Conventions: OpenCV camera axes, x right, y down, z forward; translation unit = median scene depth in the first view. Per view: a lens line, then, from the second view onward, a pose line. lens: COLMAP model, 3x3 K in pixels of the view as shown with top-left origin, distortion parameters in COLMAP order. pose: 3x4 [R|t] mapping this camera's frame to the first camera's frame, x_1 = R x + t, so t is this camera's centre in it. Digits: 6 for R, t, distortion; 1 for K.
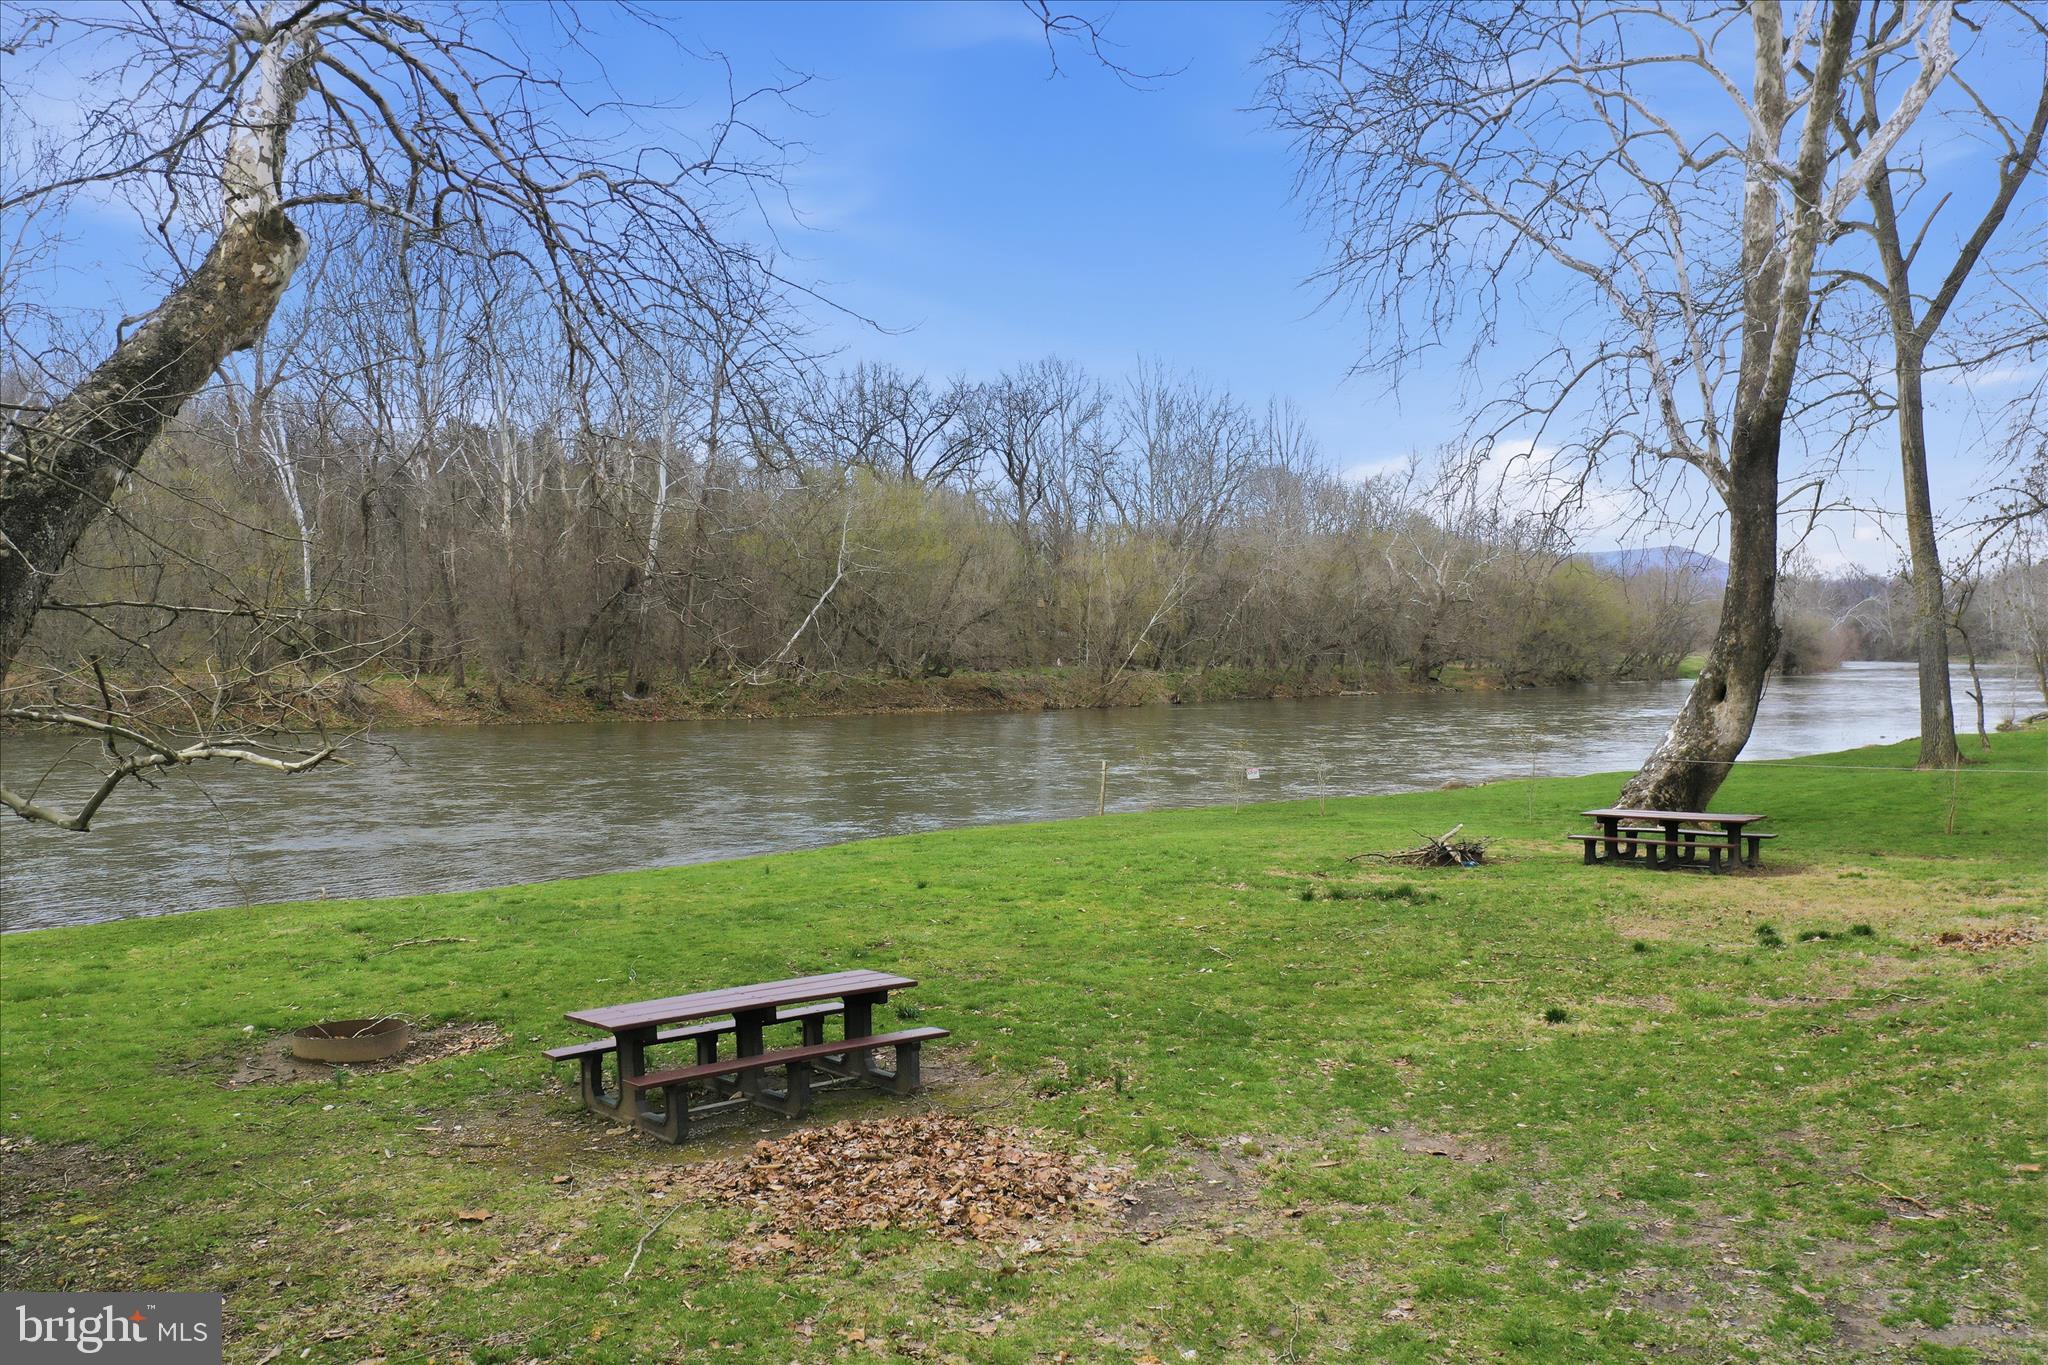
lens RADIAL K [[1627.3, 0, 996.0], [0, 1627.3, 677.9], [0, 0, 1]] dist [0.017308, -0.038247]
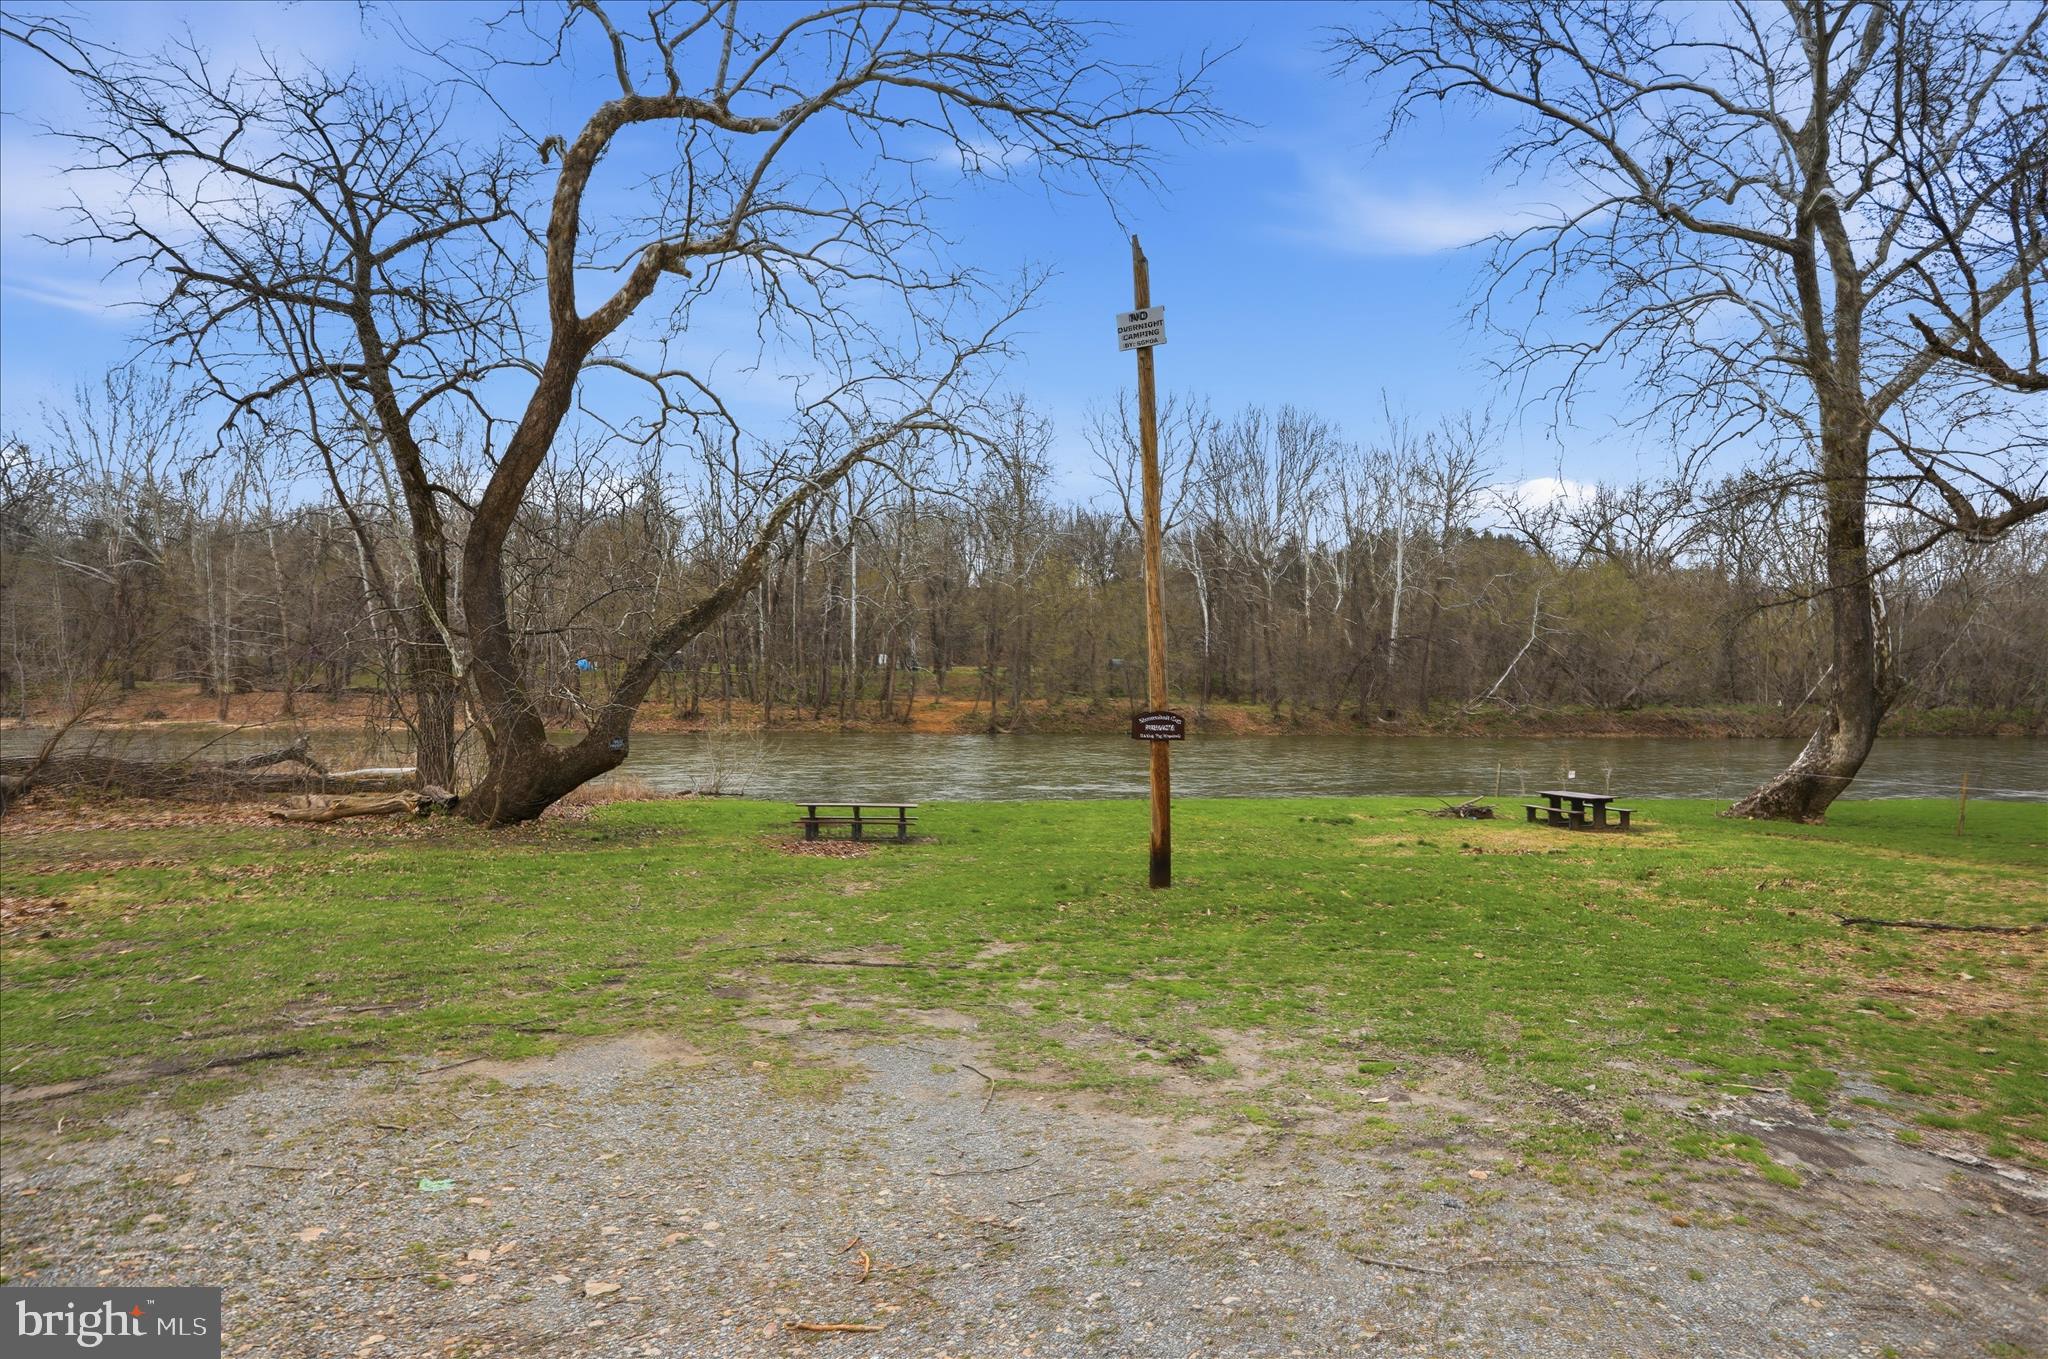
lens RADIAL K [[1177.0, 0, 1031.2], [0, 1177.0, 660.7], [0, 0, 1]] dist [-0.047019, 0.026290]
pose [[0.808135, -0.005572, -0.588971, 0.148051], [-0.018299, 0.999235, -0.034562, 0.000352], [0.588713, 0.038709, 0.807414, -0.057322]]
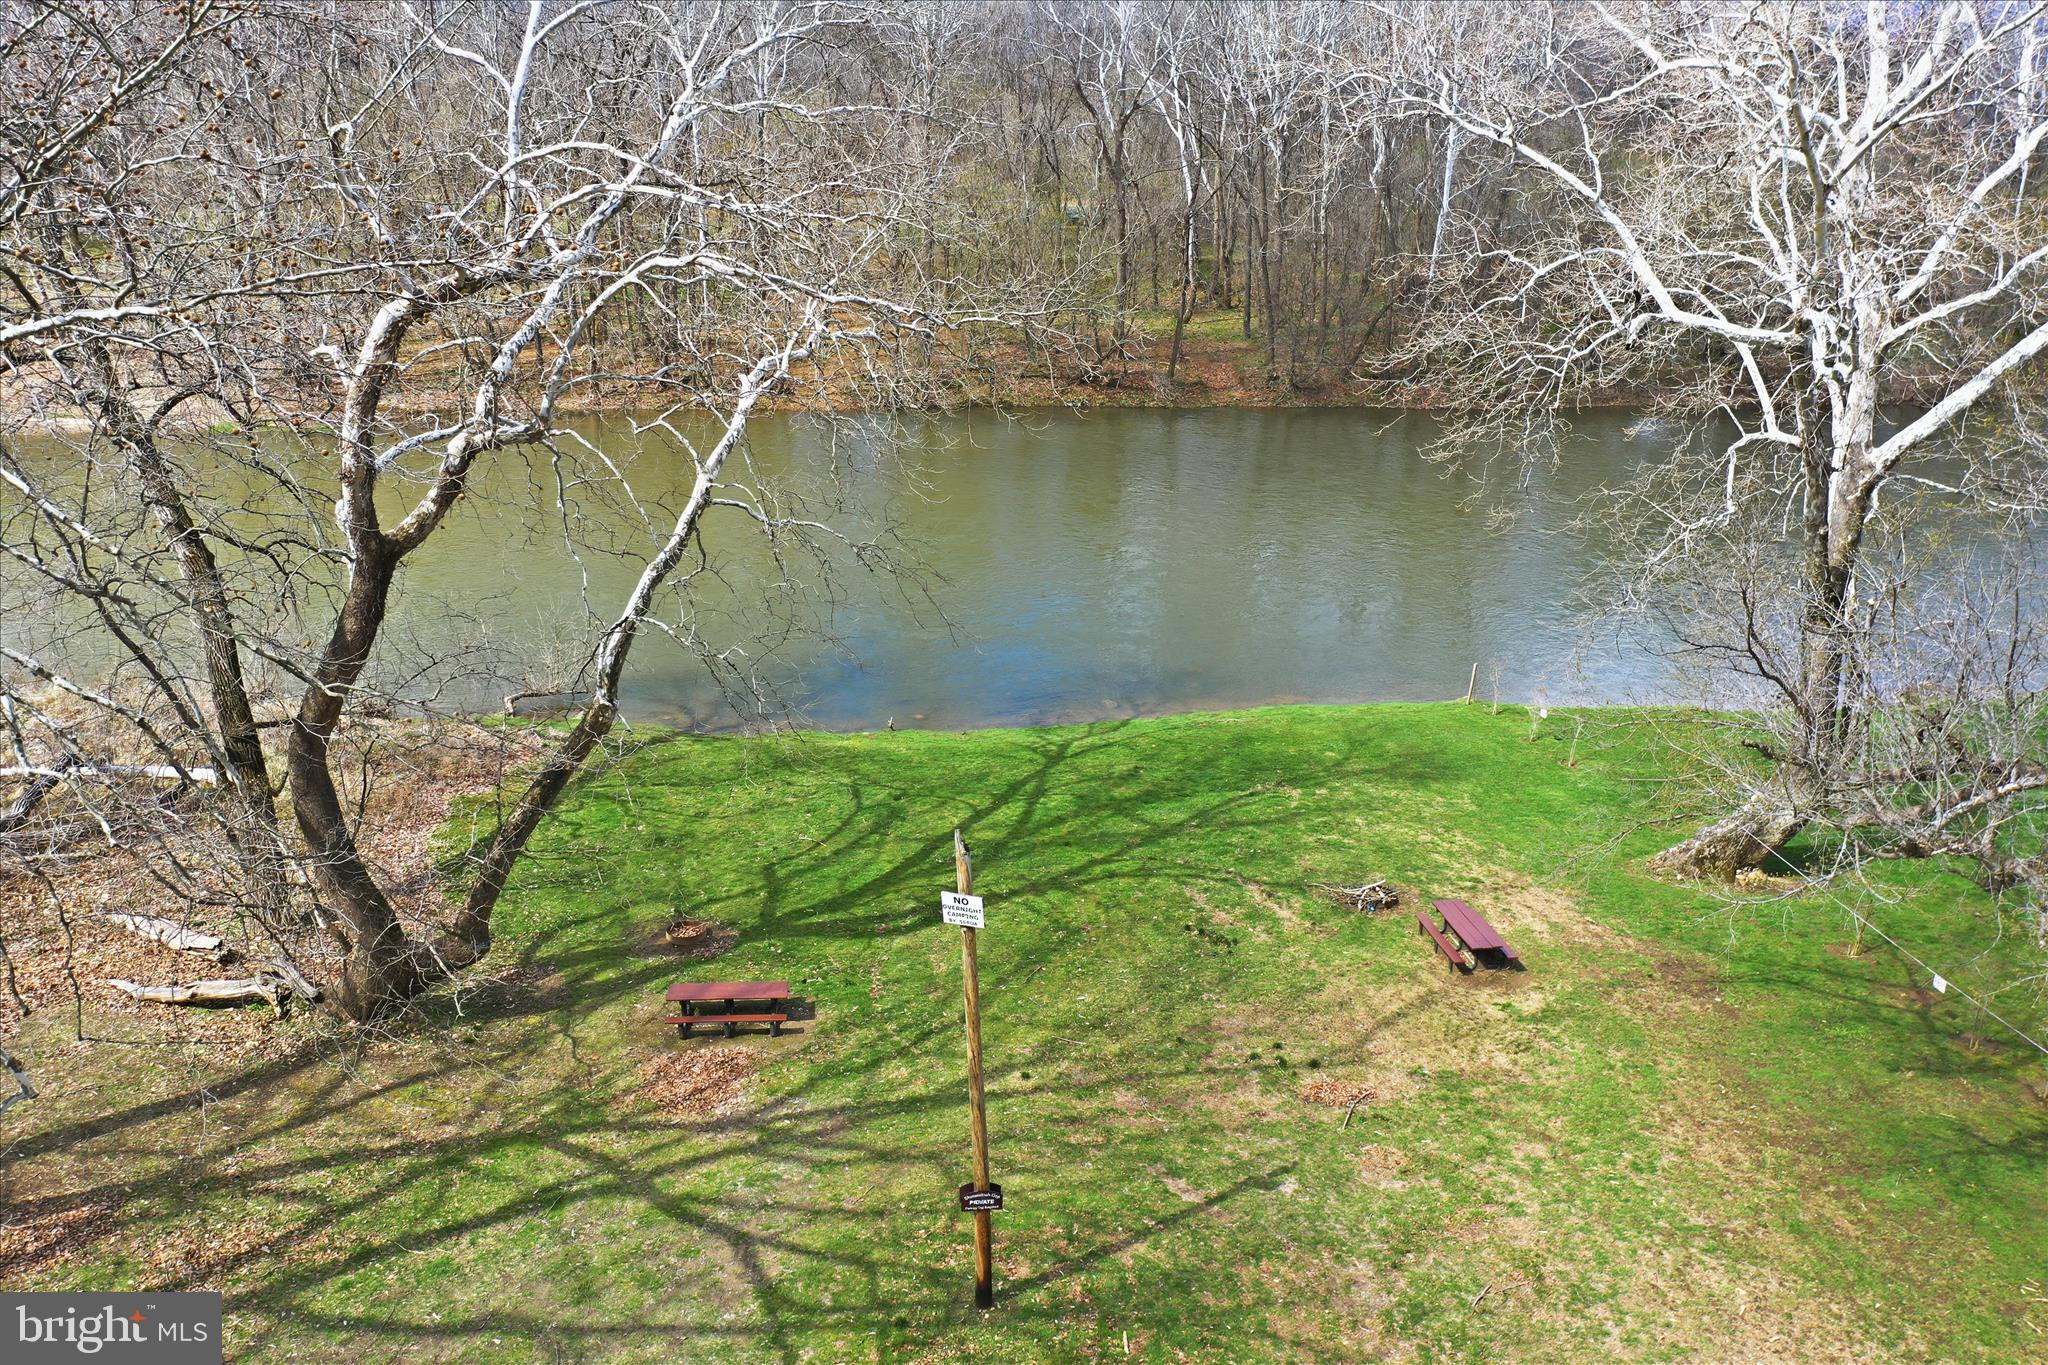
lens RADIAL K [[1627.3, 0, 1010.8], [0, 1627.3, 680.0], [0, 0, 1]] dist [0.017308, -0.038247]
pose [[0.823125, 0.194621, -0.533468, 0.190291], [-0.021704, 0.949531, 0.312921, -0.139738], [0.567445, -0.245994, 0.785807, -0.096281]]
